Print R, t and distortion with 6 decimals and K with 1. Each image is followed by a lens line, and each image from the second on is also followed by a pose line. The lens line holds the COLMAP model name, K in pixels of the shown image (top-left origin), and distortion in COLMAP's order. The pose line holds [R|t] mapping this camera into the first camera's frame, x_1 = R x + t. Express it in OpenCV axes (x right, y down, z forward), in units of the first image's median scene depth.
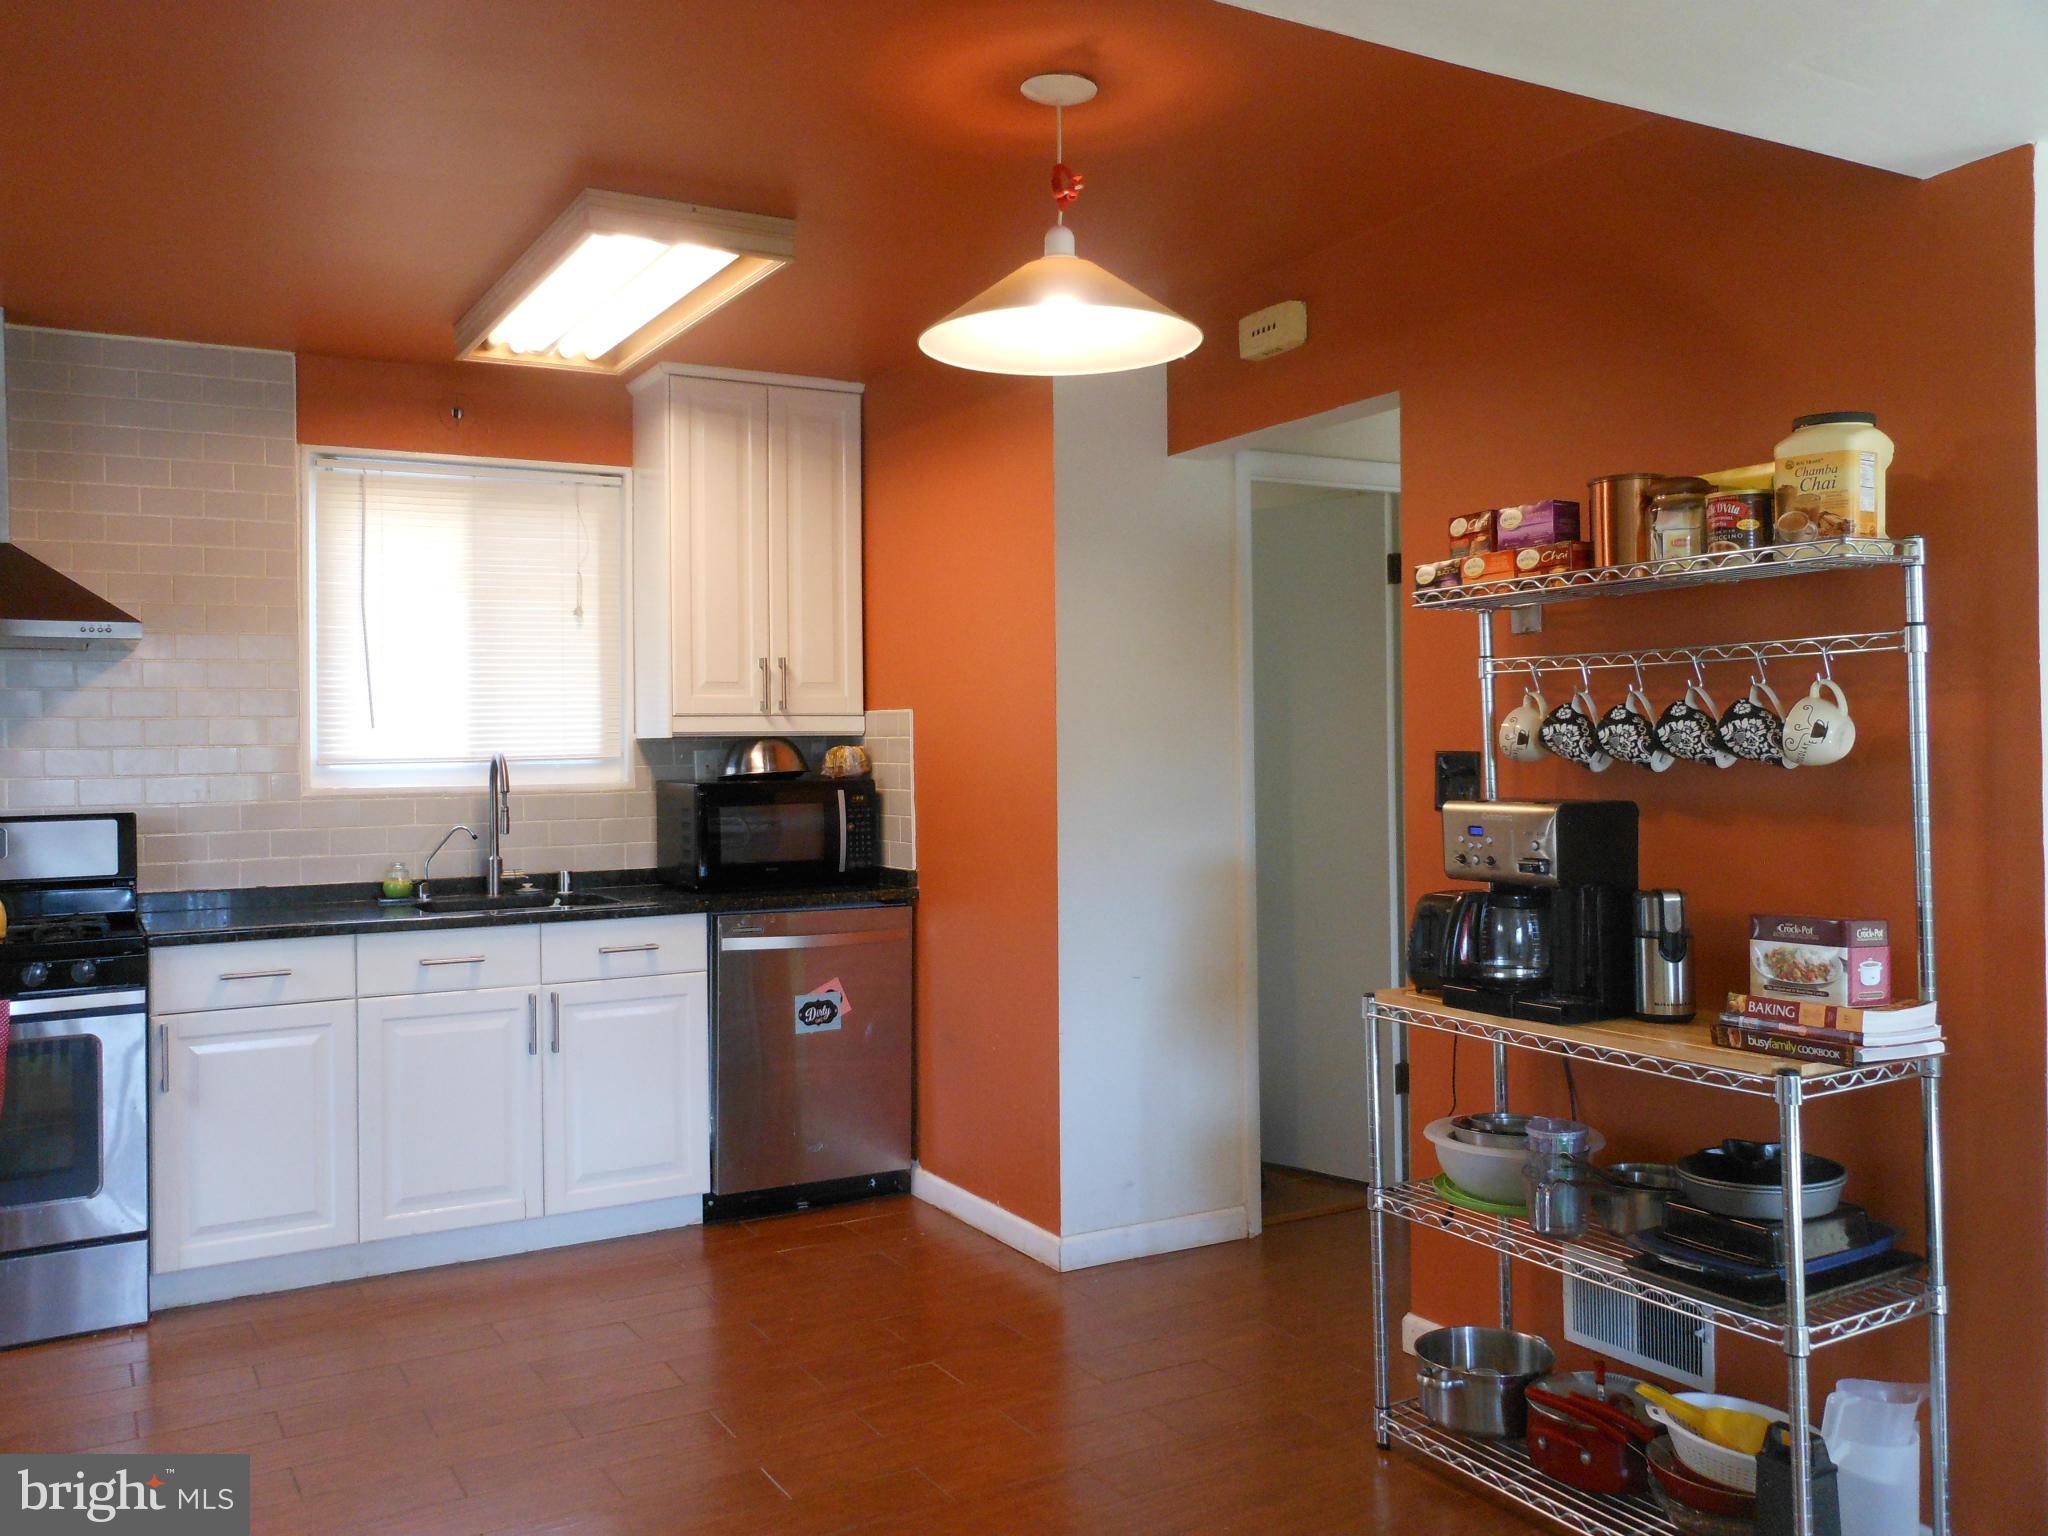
lens RADIAL K [[1698.3, 0, 996.4], [0, 1698.3, 726.3], [0, 0, 1]] dist [-0.007421, 0.073445]
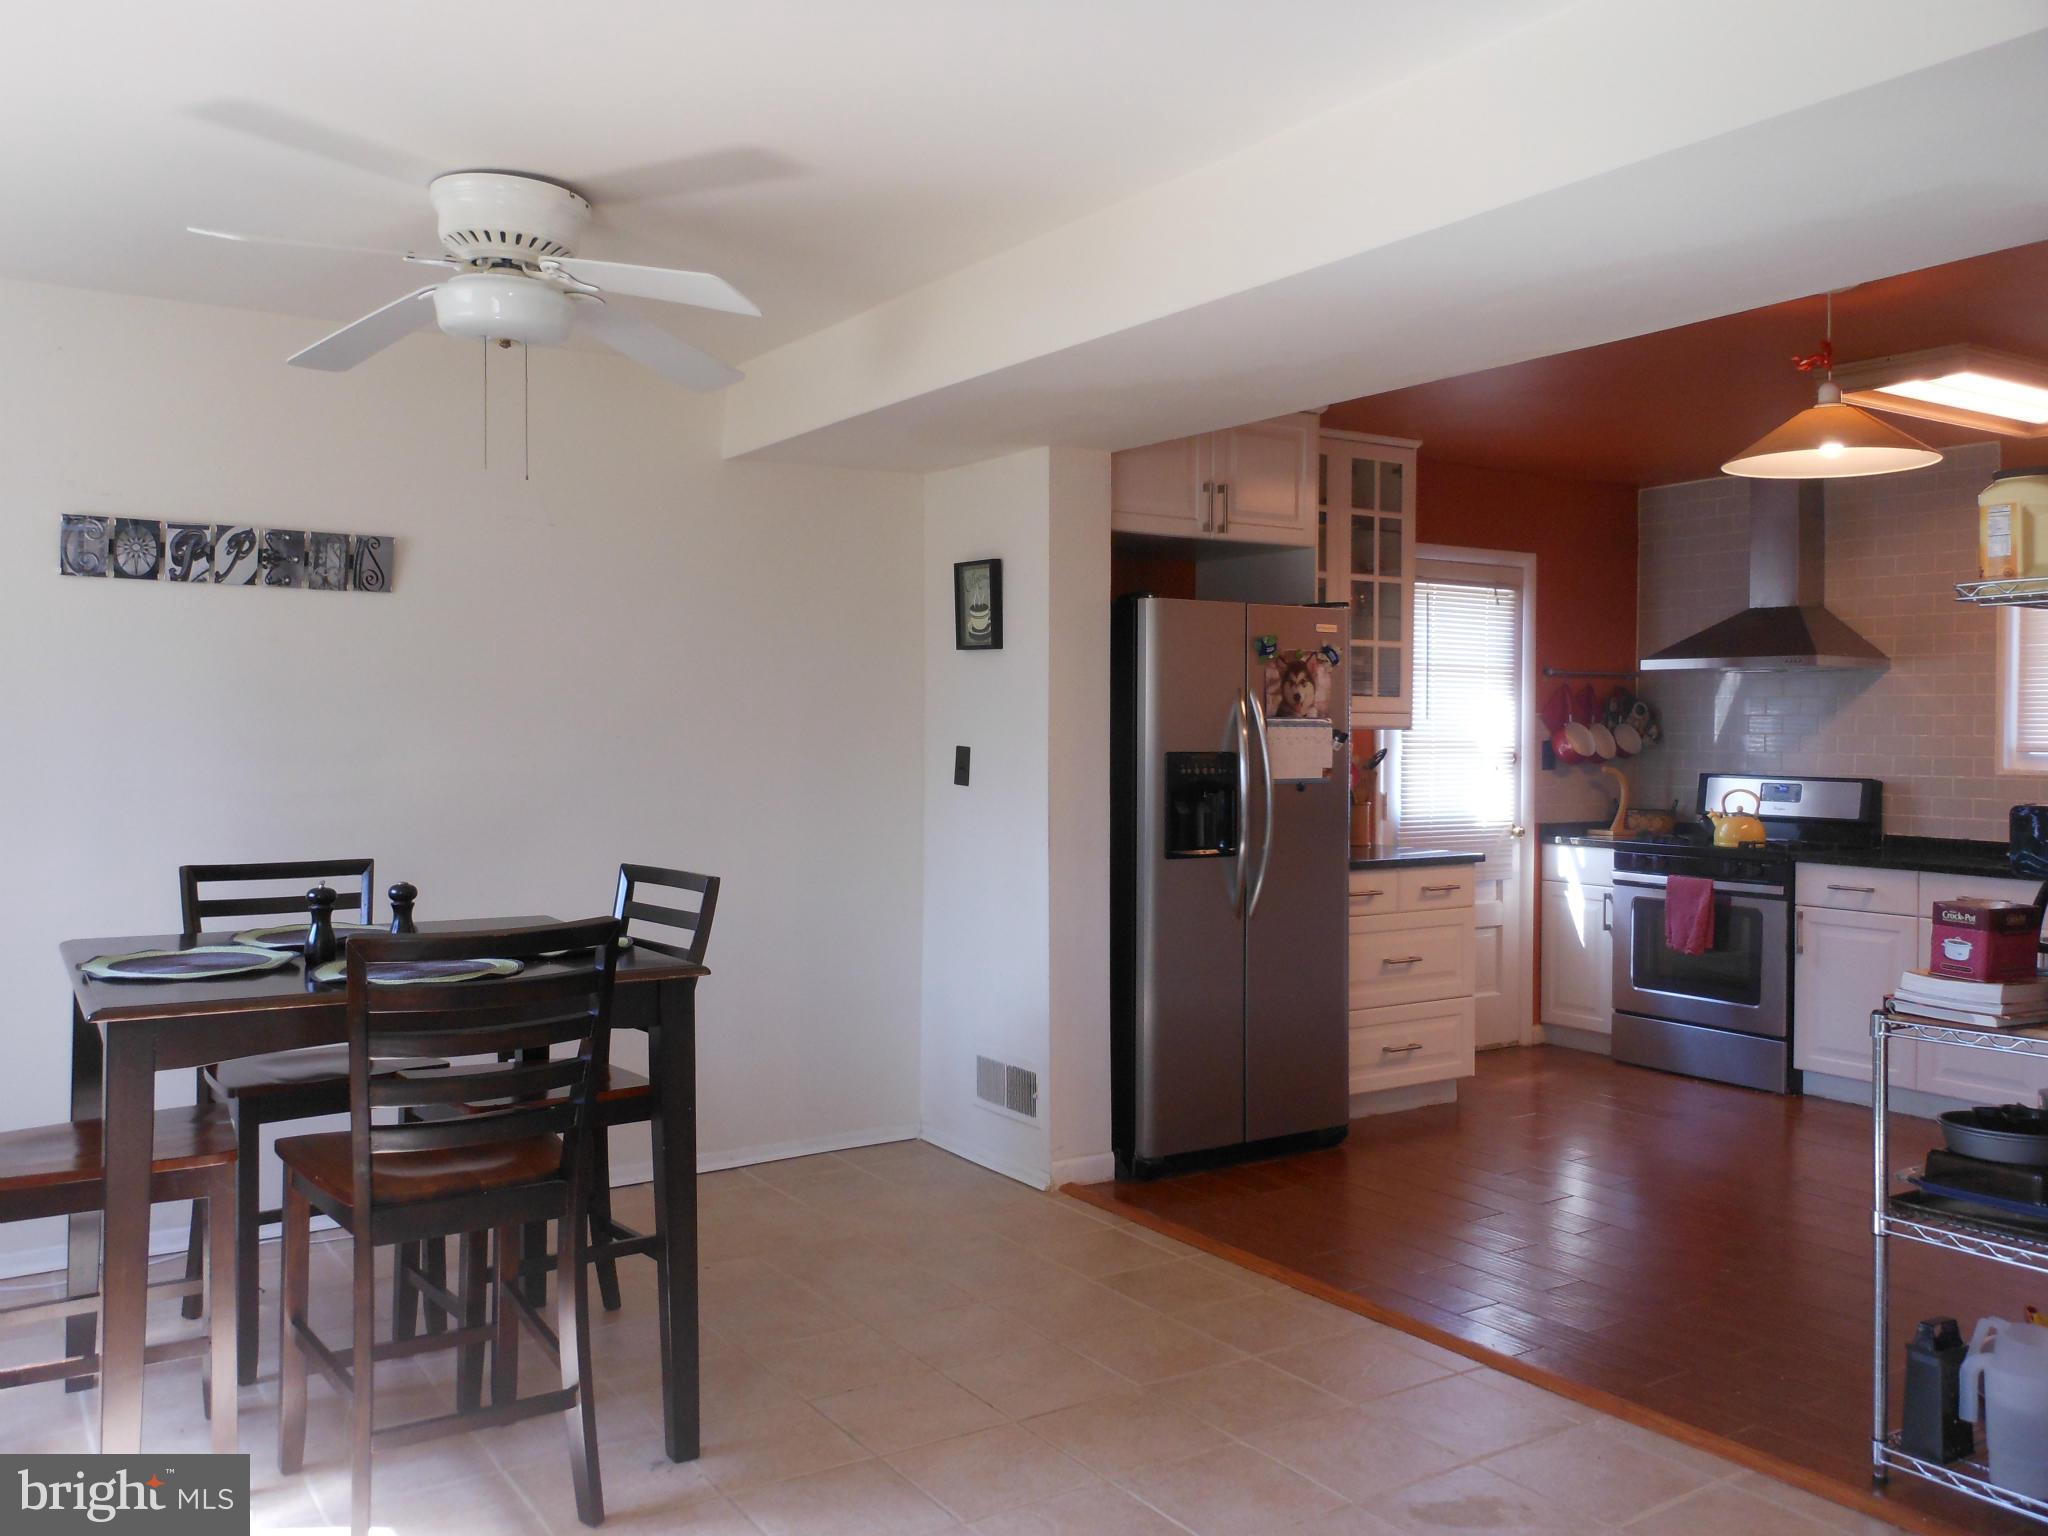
lens RADIAL K [[1661.3, 0, 991.4], [0, 1661.3, 728.7], [0, 0, 1]] dist [-0.005692, 0.015883]
pose [[0.064878, 0.015884, -0.997767, 0.828821], [-0.002240, 0.999873, 0.015771, -0.013595], [0.997891, 0.001212, 0.064905, 0.129112]]
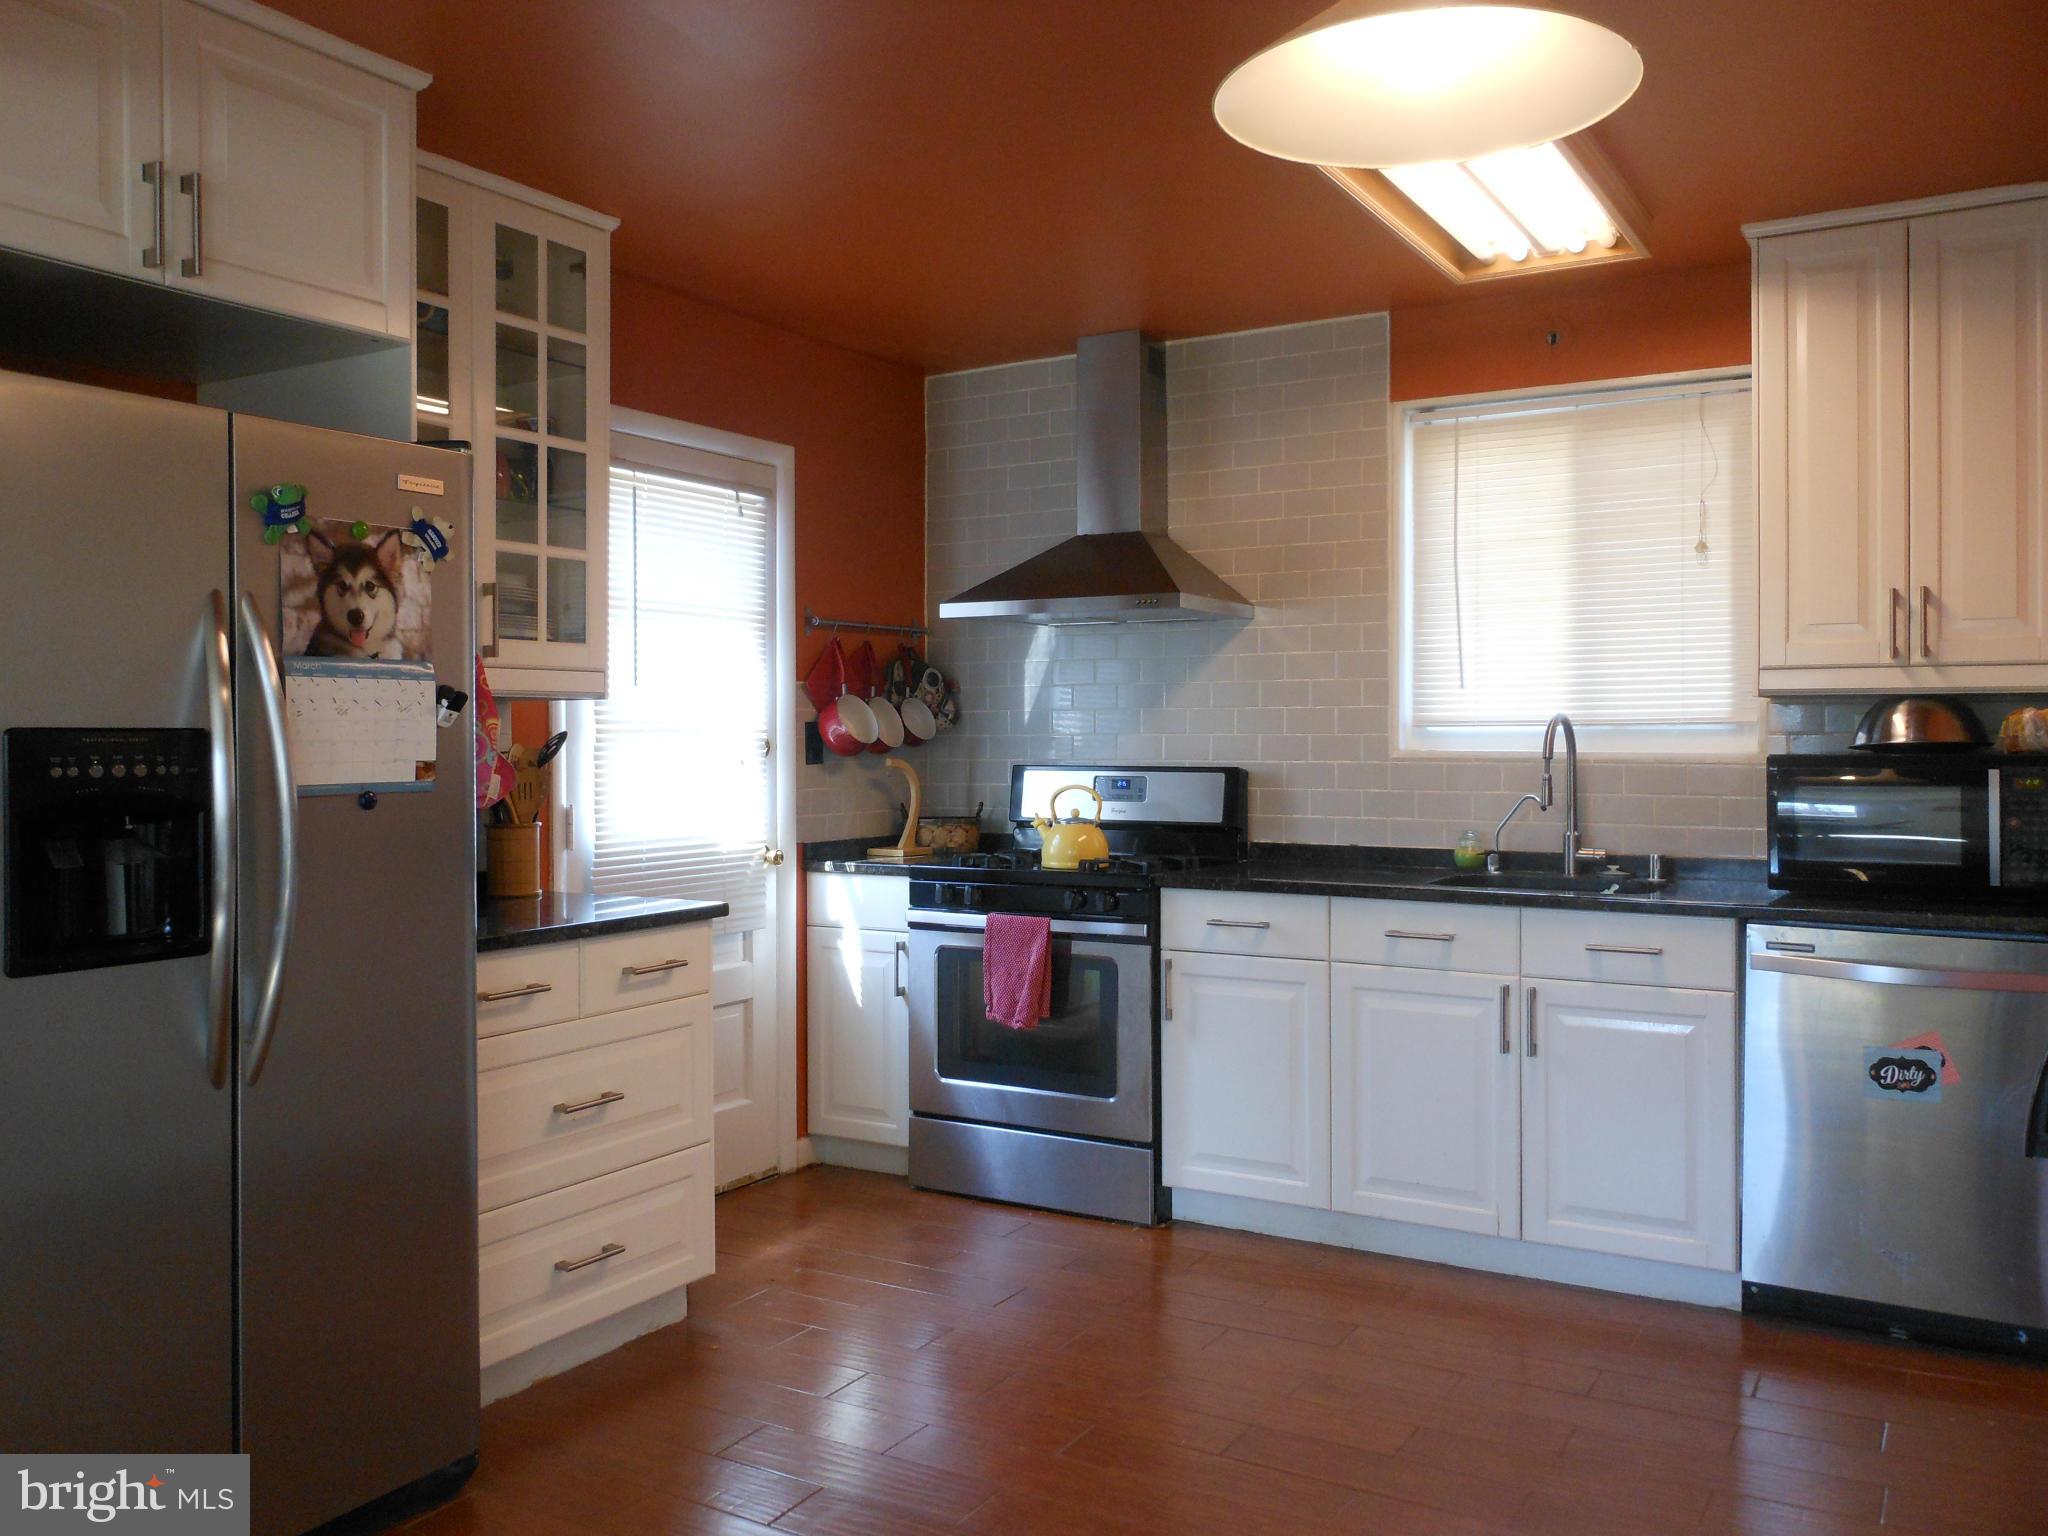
lens RADIAL K [[1698.3, 0, 996.4], [0, 1698.3, 726.3], [0, 0, 1]] dist [-0.007421, 0.073445]
pose [[0.493557, 0.007607, -0.869680, 0.336785], [0.002332, 0.999947, 0.010070, 0.012208], [0.869710, -0.006998, 0.493513, 0.307476]]
